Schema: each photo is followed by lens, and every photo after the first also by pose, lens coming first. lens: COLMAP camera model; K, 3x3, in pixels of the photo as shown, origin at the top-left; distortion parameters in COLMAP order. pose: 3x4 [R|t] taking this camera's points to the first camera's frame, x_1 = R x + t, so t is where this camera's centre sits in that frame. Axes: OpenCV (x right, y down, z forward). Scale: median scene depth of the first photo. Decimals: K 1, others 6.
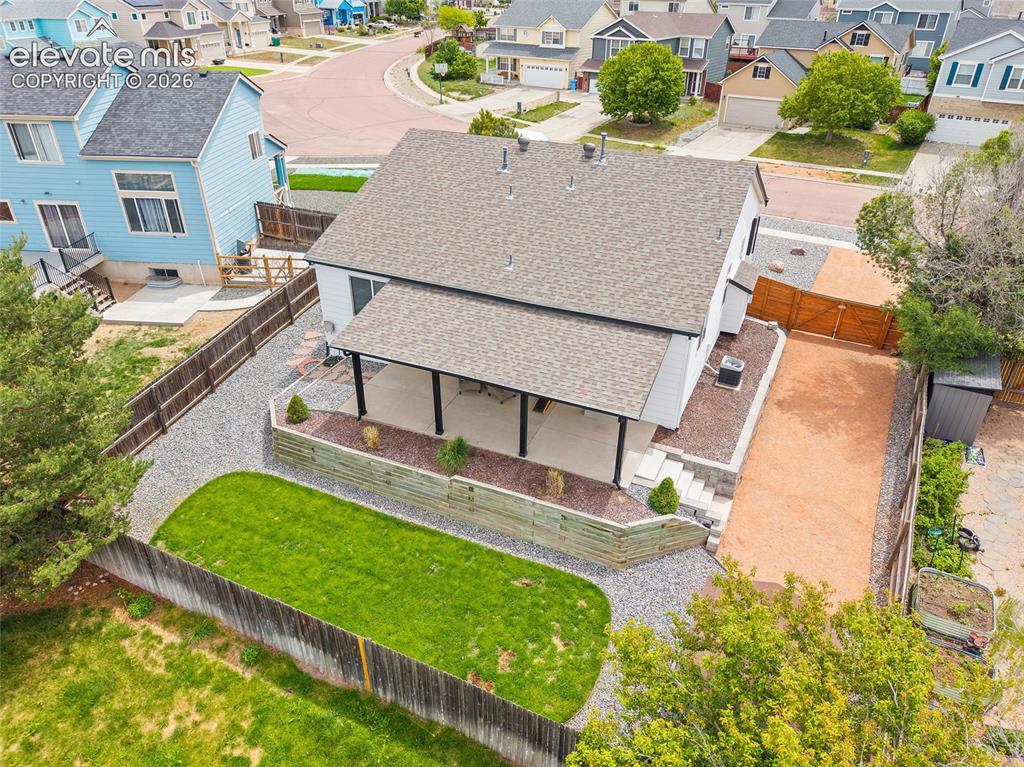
lens RADIAL K [[694.8, 0, 513.2], [0, 694.8, 385.3], [0, 0, 1]] dist [0.024546, -0.017698]
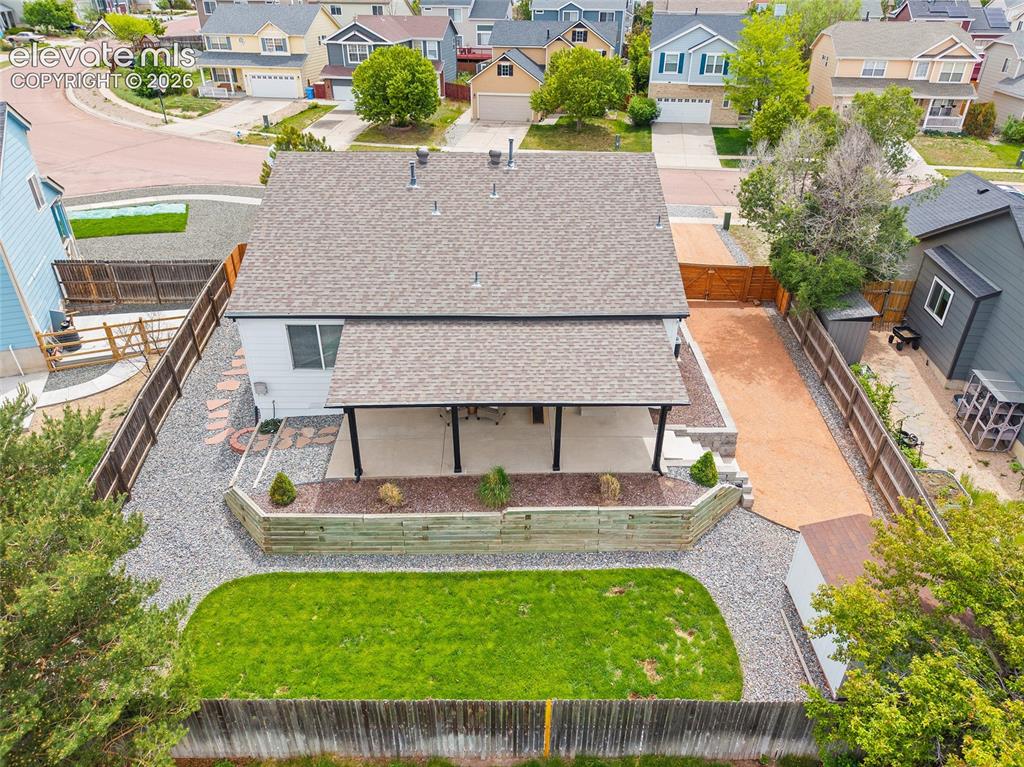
lens RADIAL K [[694.8, 0, 514.7], [0, 694.8, 384.2], [0, 0, 1]] dist [0.024546, -0.017698]
pose [[0.902725, -0.219484, 0.370018, -0.315812], [0.220884, 0.974513, 0.039168, -0.056449], [-0.369184, 0.046373, 0.928198, 0.090263]]
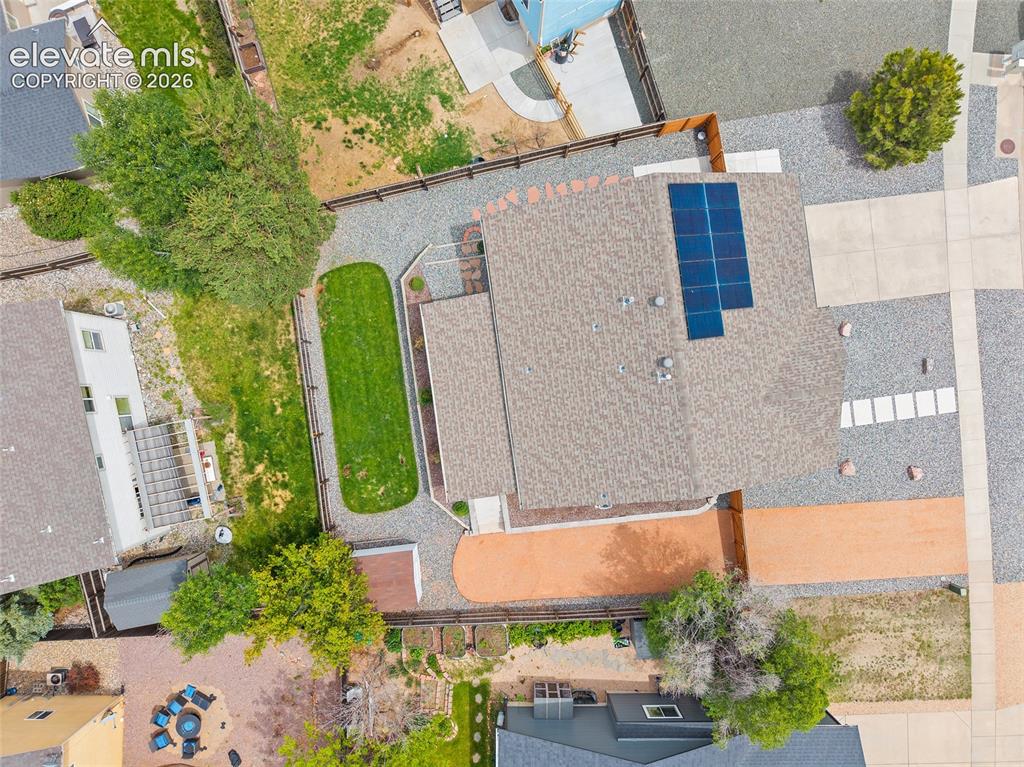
lens RADIAL K [[694.8, 0, 508.2], [0, 694.8, 385.1], [0, 0, 1]] dist [0.024546, -0.017698]
pose [[0.536921, 0.843631, -0.001308, 0.001148], [-0.437350, 0.279672, 0.854698, -1.245308], [0.721416, -0.458334, 0.519124, 0.205906]]
